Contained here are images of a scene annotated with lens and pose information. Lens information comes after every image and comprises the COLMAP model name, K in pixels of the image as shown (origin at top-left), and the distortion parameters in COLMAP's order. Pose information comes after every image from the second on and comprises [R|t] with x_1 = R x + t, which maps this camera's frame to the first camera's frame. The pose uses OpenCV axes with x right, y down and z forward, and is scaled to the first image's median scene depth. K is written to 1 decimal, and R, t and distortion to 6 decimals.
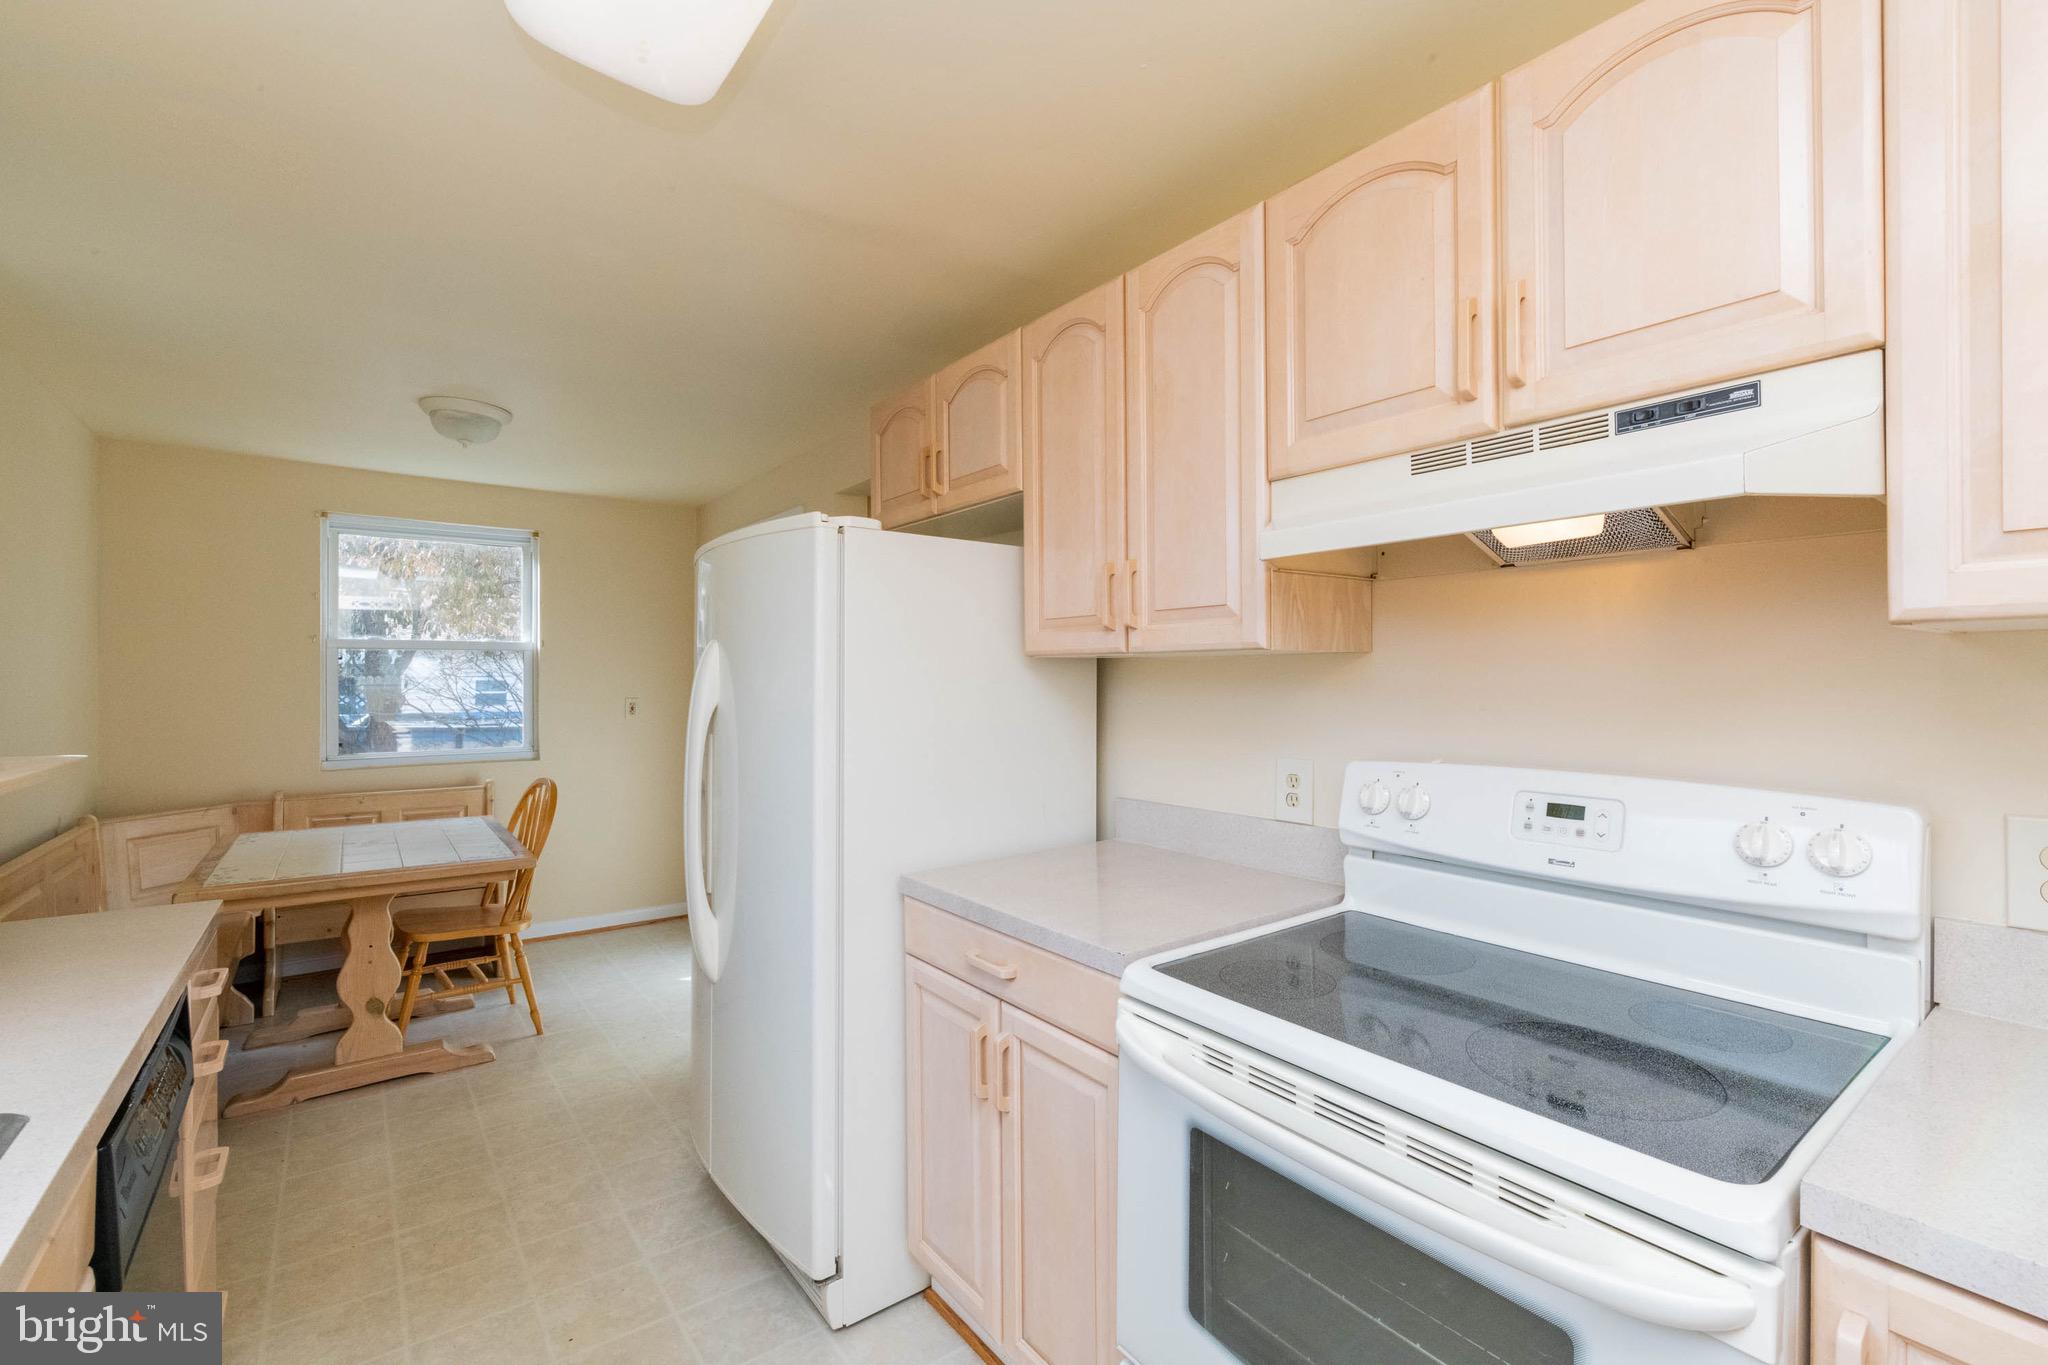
lens RADIAL K [[888.9, 0, 1021.2], [0, 888.9, 674.5], [0, 0, 1]] dist [-0.001356, -0.000287]
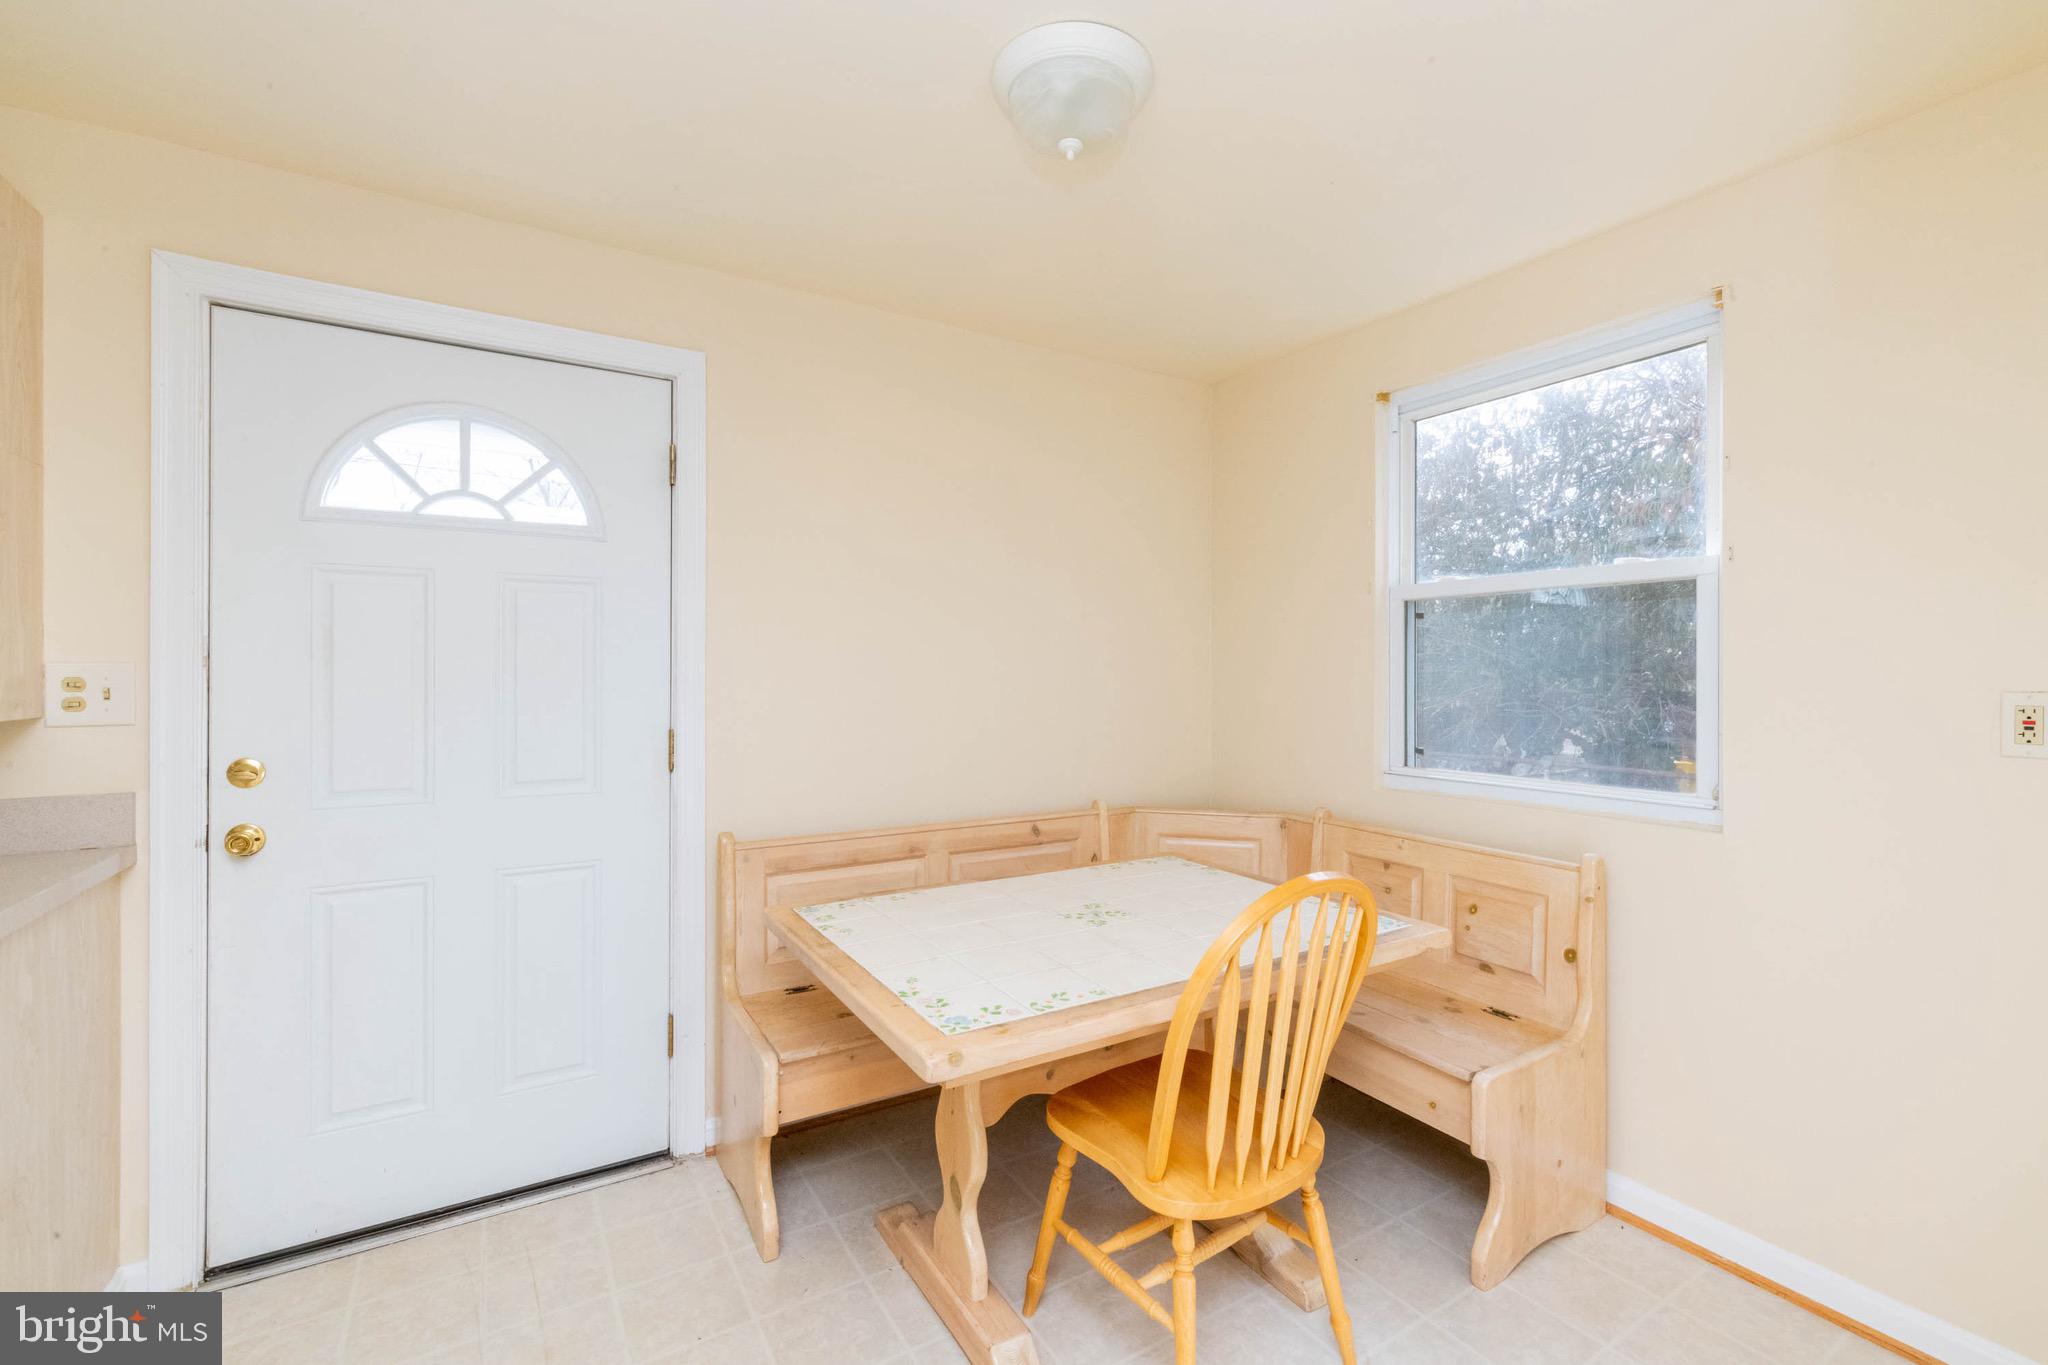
lens RADIAL K [[888.9, 0, 1021.2], [0, 888.9, 674.5], [0, 0, 1]] dist [-0.001356, -0.000287]
pose [[-0.110656, -0.000272, -0.993859, -0.099320], [-0.001543, 0.999999, -0.000101, 0.024397], [0.993858, 0.001522, -0.110656, 0.789525]]
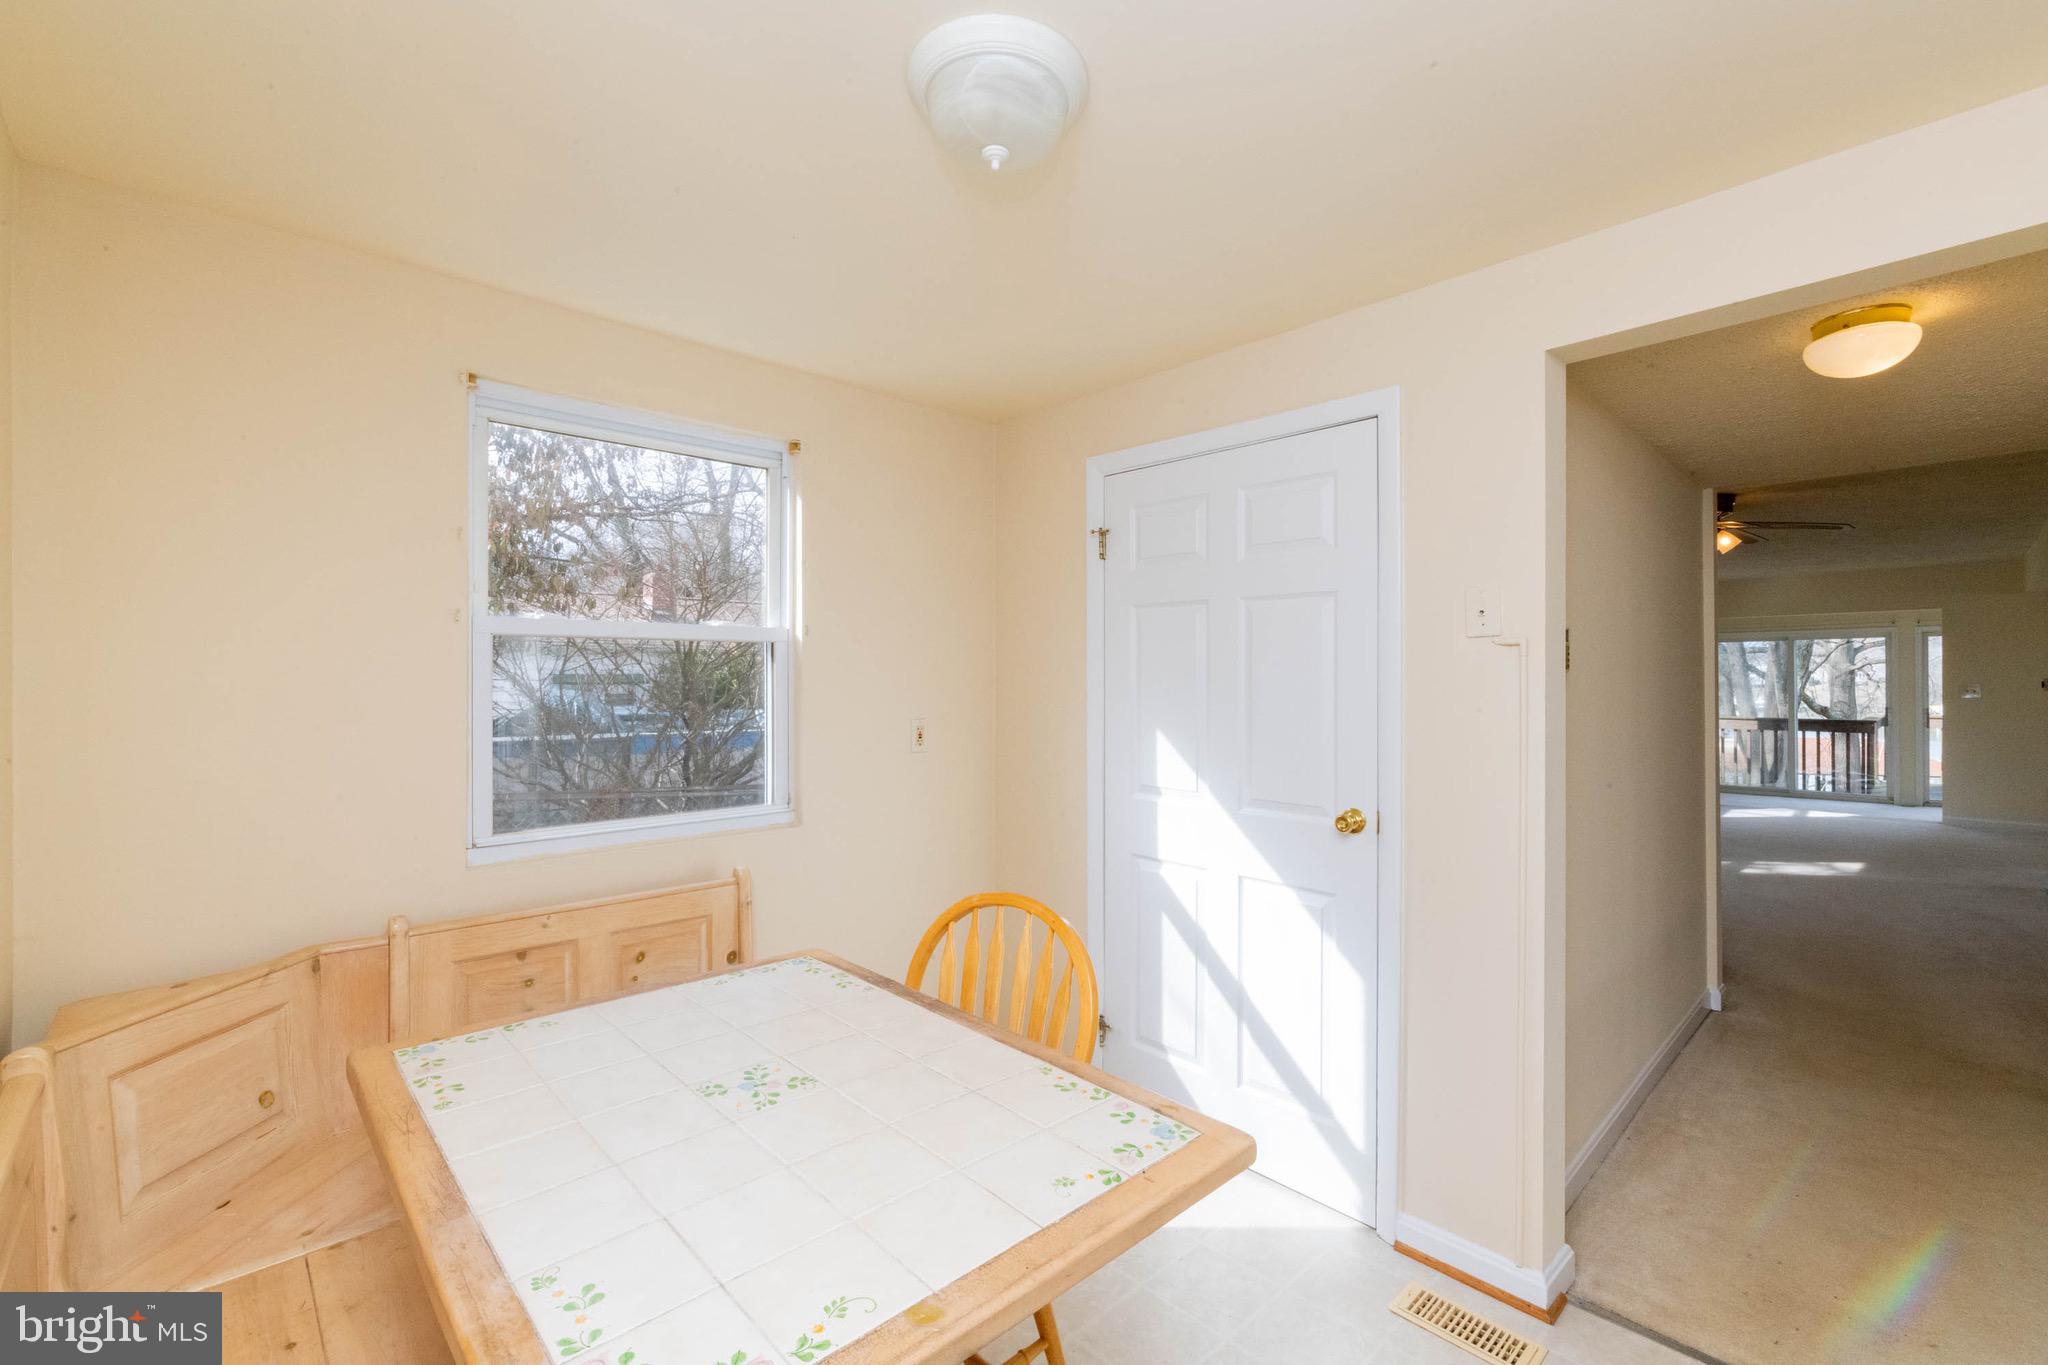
lens RADIAL K [[888.9, 0, 1021.2], [0, 888.9, 674.5], [0, 0, 1]] dist [-0.001356, -0.000287]
pose [[0.993659, -0.002817, 0.112403, -0.508482], [0.003229, 0.999989, -0.003488, -0.002908], [-0.112392, 0.003829, 0.993657, 0.431520]]
